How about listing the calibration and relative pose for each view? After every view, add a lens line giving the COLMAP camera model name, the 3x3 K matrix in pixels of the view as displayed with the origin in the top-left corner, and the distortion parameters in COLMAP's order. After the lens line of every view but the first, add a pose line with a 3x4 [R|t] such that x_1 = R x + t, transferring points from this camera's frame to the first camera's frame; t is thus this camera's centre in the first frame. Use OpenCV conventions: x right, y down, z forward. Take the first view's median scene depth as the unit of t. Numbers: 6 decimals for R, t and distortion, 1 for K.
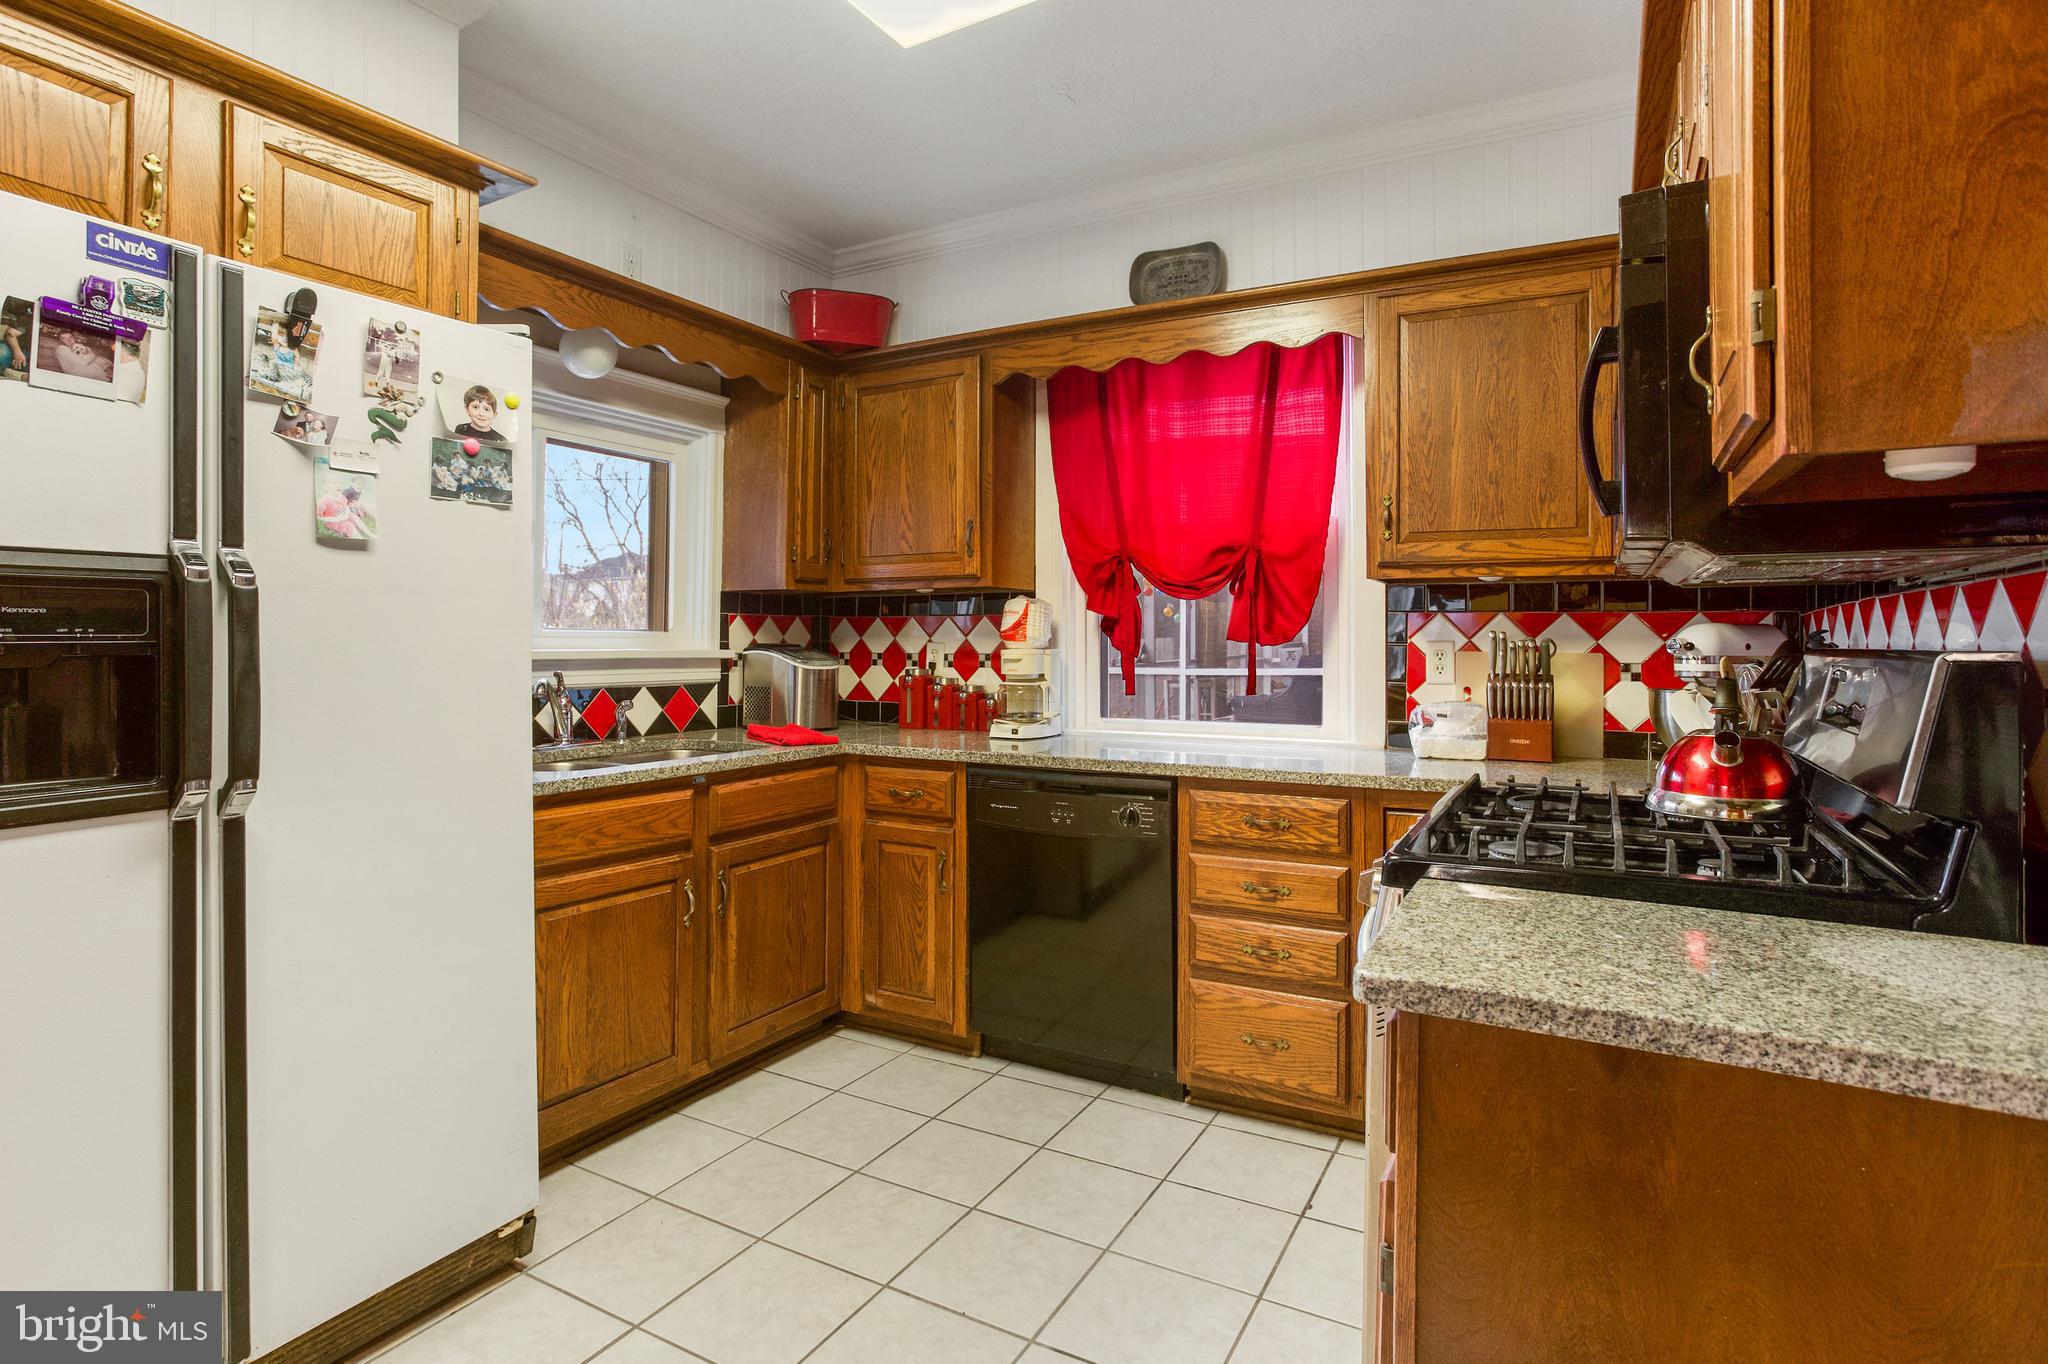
lens RADIAL K [[1038.6, 0, 1019.1], [0, 1038.6, 629.4], [0, 0, 1]] dist [-0.058168, 0.047152]
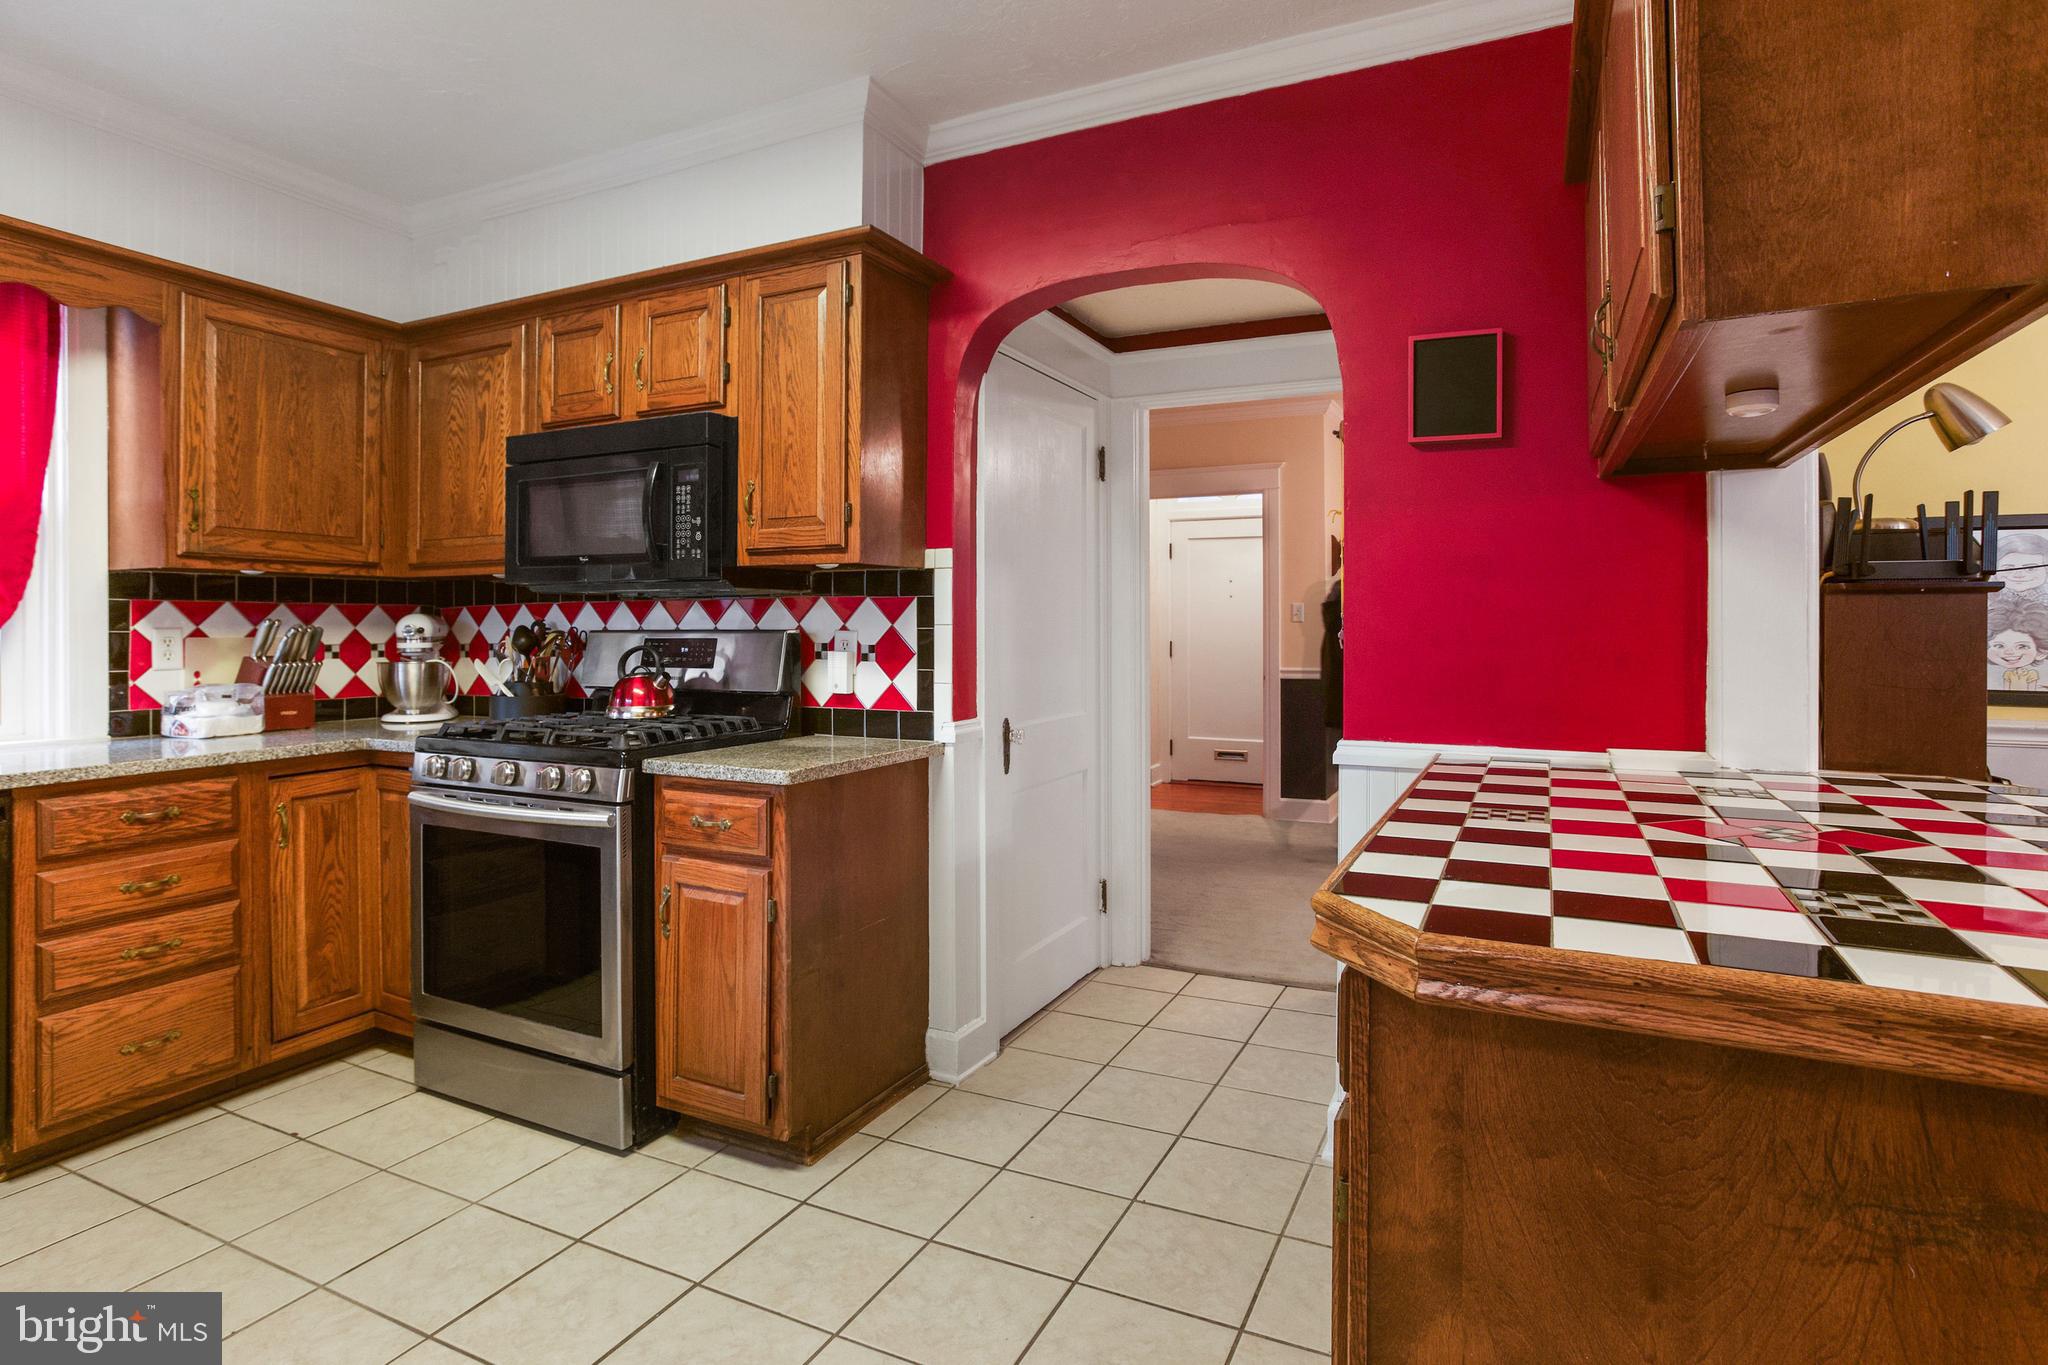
lens RADIAL K [[1046.1, 0, 1060.0], [0, 1046.1, 620.9], [0, 0, 1]] dist [-0.051160, 0.027128]
pose [[-0.082094, 0.001099, 0.996624, -0.739961], [-0.007035, 0.999974, -0.001682, -0.000398], [-0.996600, -0.007149, -0.082084, 0.213622]]
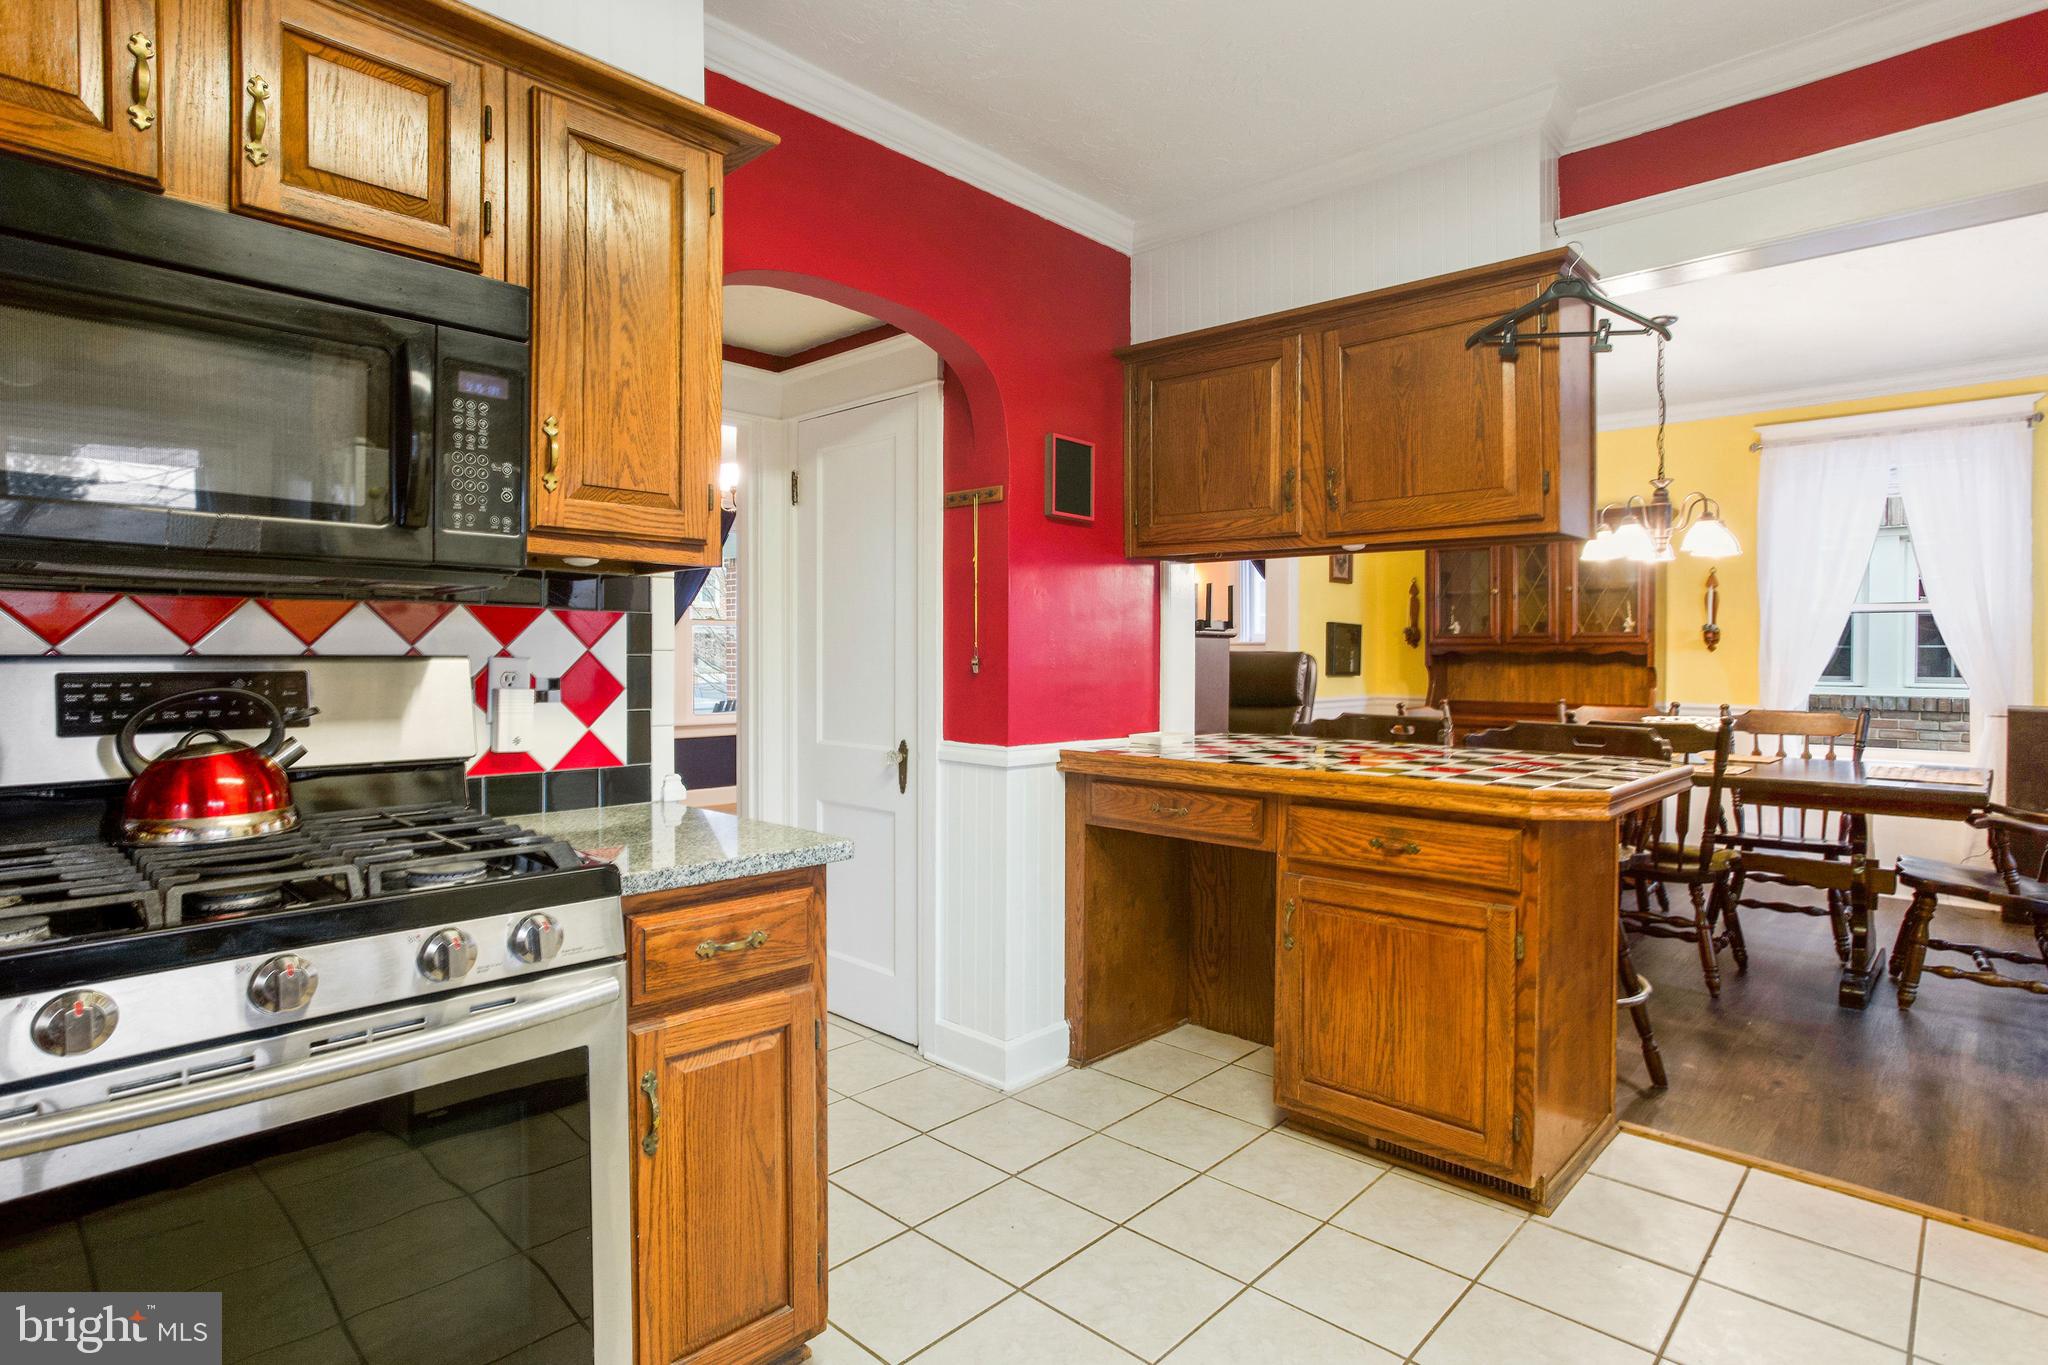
lens RADIAL K [[1061.0, 0, 1020.7], [0, 1061.0, 643.9], [0, 0, 1]] dist [-0.055675, 0.032865]
pose [[-0.970912, -0.004264, 0.239400, -0.138610], [-0.008451, 0.999829, -0.016464, 0.009546], [-0.239288, -0.018008, -0.970782, 0.980719]]
